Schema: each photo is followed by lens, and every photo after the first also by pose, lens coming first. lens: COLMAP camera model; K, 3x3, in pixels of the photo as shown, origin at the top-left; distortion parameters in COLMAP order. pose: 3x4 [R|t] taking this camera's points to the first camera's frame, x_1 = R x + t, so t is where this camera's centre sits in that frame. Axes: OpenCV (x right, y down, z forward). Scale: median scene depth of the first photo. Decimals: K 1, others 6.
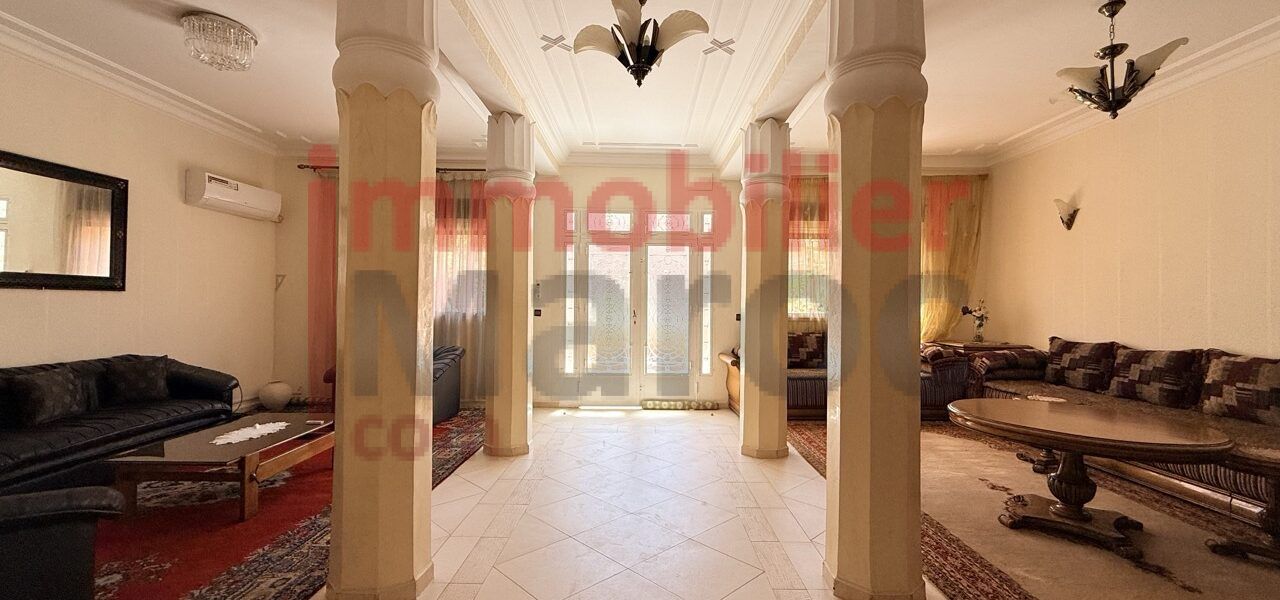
lens RADIAL K [[512.6, 0, 640.0], [0, 512.6, 300.0], [0, 0, 1]] dist [0.000066, -0.000015]
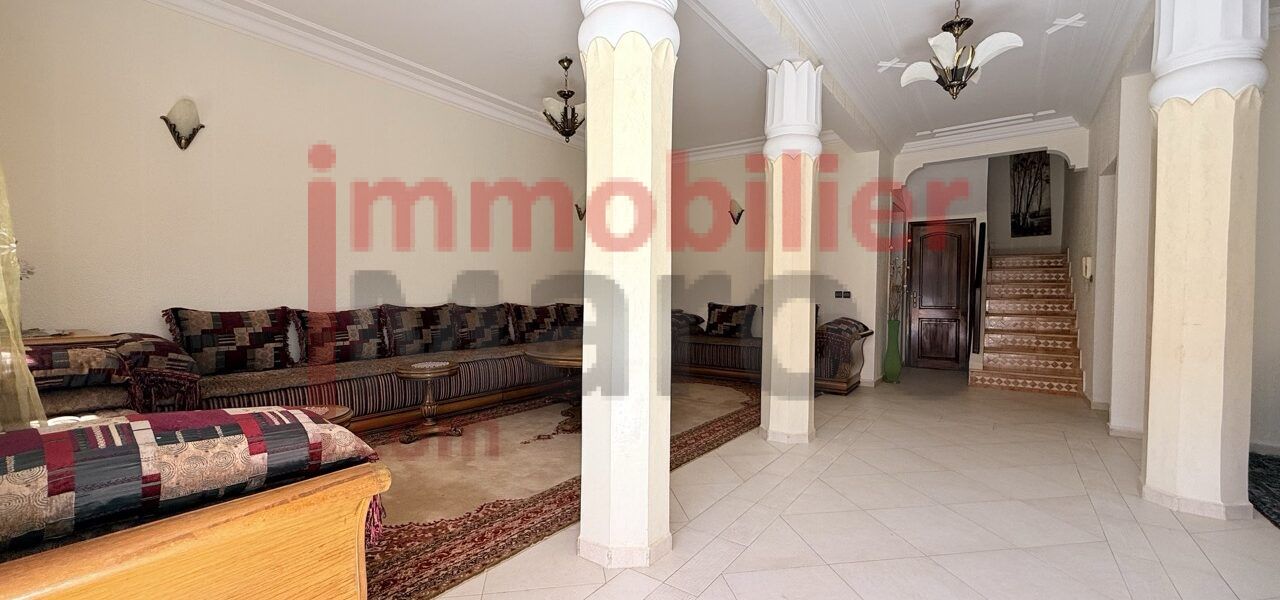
lens RADIAL K [[512.6, 0, 640.0], [0, 512.6, 300.0], [0, 0, 1]] dist [0.000066, -0.000015]
pose [[-0.818351, -0.011111, 0.574611, -0.052347], [-0.005388, 0.999917, 0.011662, 0.060776], [-0.574694, 0.006447, -0.818343, 1.466611]]
